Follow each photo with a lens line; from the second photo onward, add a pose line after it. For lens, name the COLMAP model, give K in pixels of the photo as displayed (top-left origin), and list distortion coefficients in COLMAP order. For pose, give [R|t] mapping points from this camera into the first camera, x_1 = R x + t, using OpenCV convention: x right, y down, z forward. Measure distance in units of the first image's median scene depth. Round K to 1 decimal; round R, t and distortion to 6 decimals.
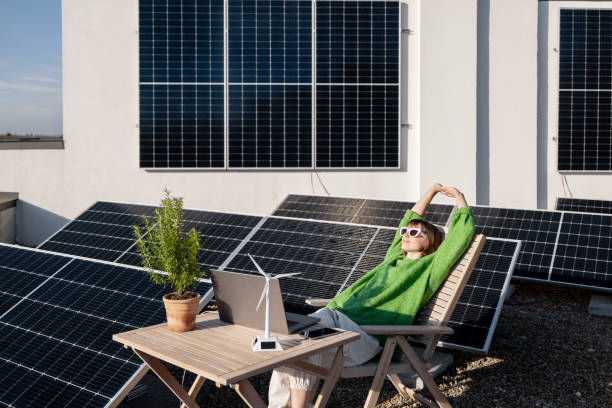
lens RADIAL K [[632.9, 0, 292.5], [0, 632.9, 141.1], [0, 0, 1]] dist [-0.002627, 0.000000]
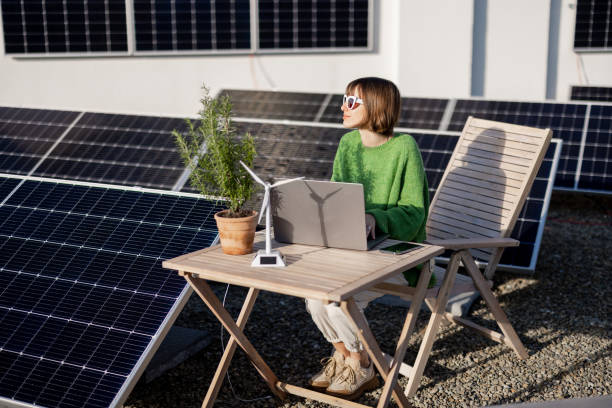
lens RADIAL K [[915.3, 0, 289.1], [0, 915.3, 229.9], [0, 0, 1]] dist [0.002917, 0.000000]
pose [[0.988660, -0.044088, 0.143553, -0.086410], [0.008855, 0.971385, 0.237343, -0.006359], [-0.149909, -0.233381, 0.960760, -0.053576]]
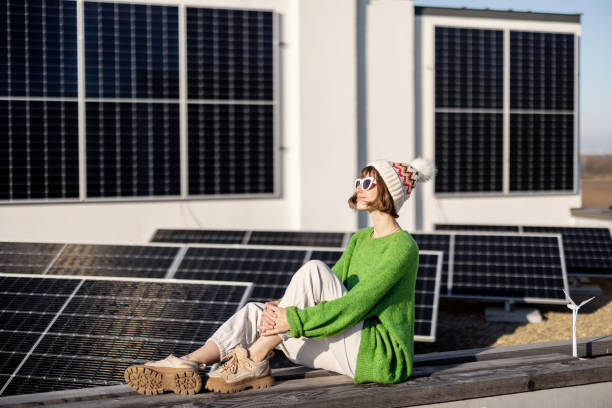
lens RADIAL K [[909.8, 0, 309.0], [0, 909.8, 175.1], [0, 0, 1]] dist [0.020122, 0.000000]
pose [[0.946780, -0.013600, 0.321593, -0.210041], [0.008685, 0.999823, 0.016713, -0.007582], [-0.321763, -0.013030, 0.946731, -0.256289]]
